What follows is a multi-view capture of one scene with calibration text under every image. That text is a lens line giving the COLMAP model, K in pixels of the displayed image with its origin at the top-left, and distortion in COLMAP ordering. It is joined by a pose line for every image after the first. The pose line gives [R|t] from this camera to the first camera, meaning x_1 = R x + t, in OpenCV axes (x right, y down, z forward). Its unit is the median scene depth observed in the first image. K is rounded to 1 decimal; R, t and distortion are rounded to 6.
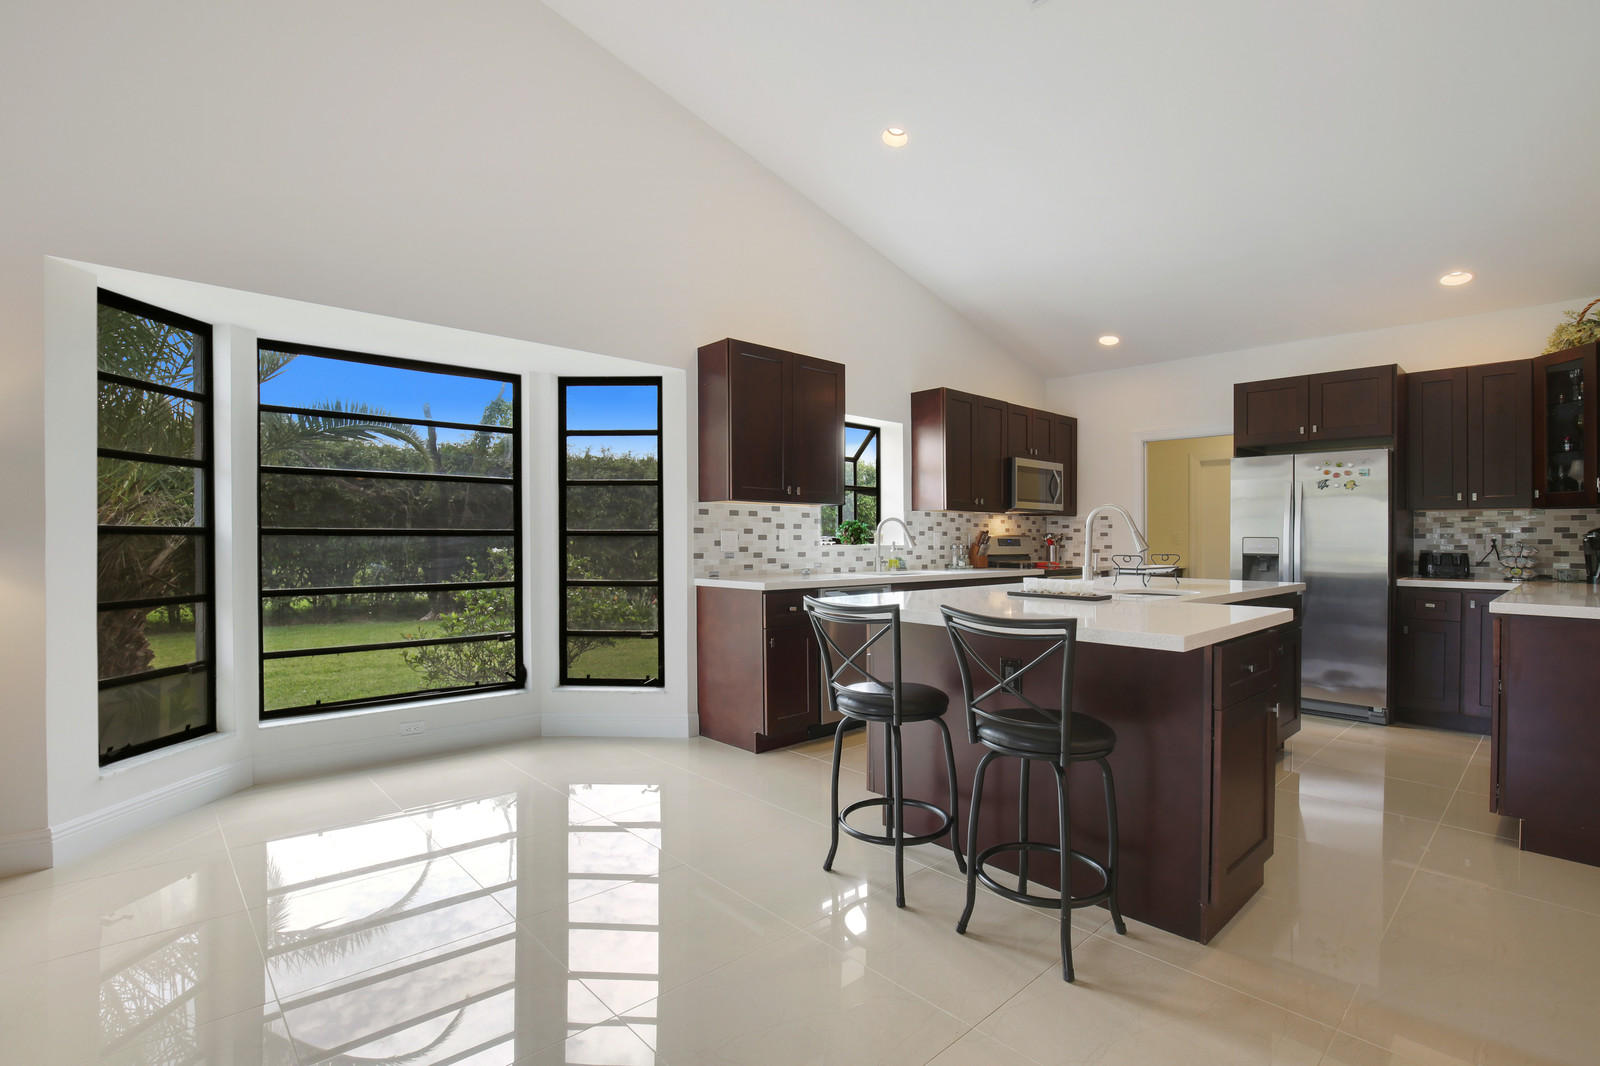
lens RADIAL K [[814.9, 0, 803.3], [0, 814.9, 536.1], [0, 0, 1]] dist [-0.000376, -0.000336]
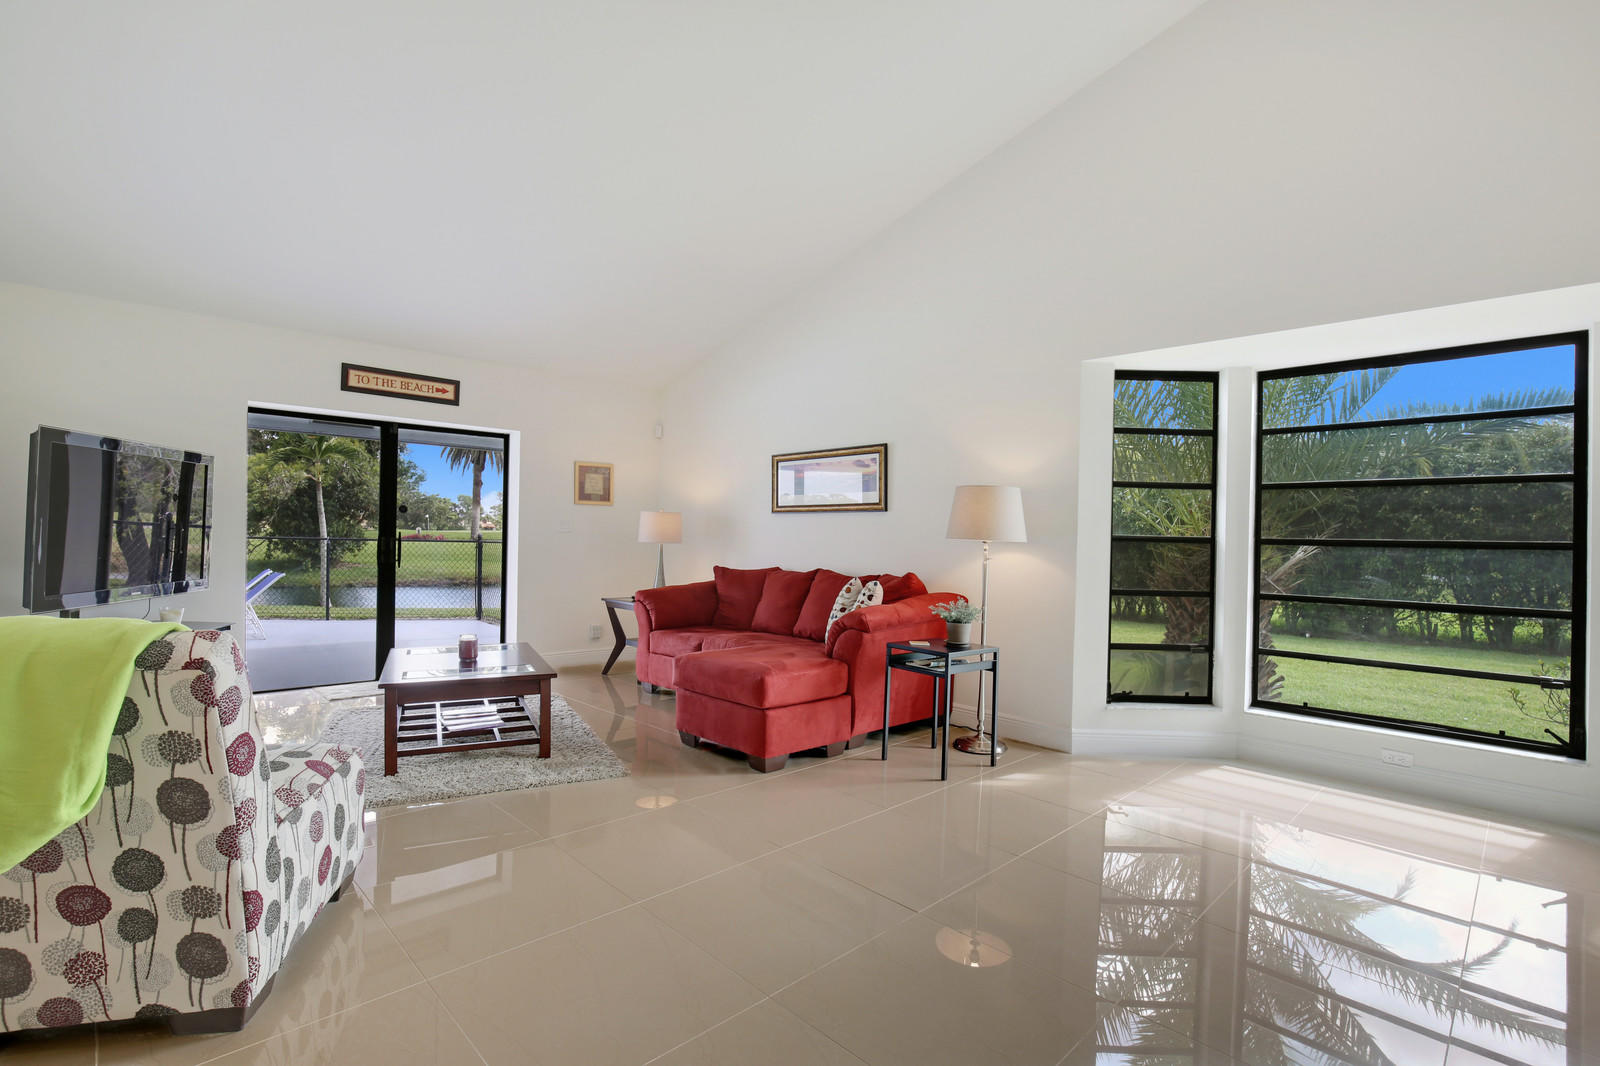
lens RADIAL K [[744.8, 0, 803.8], [0, 744.8, 529.8], [0, 0, 1]] dist [0.000501, 0.000516]
pose [[0.070688, -0.006207, -0.997479, 0.346829], [-0.018737, 0.999796, -0.007549, -0.001513], [0.997322, 0.019224, 0.070557, 0.308810]]
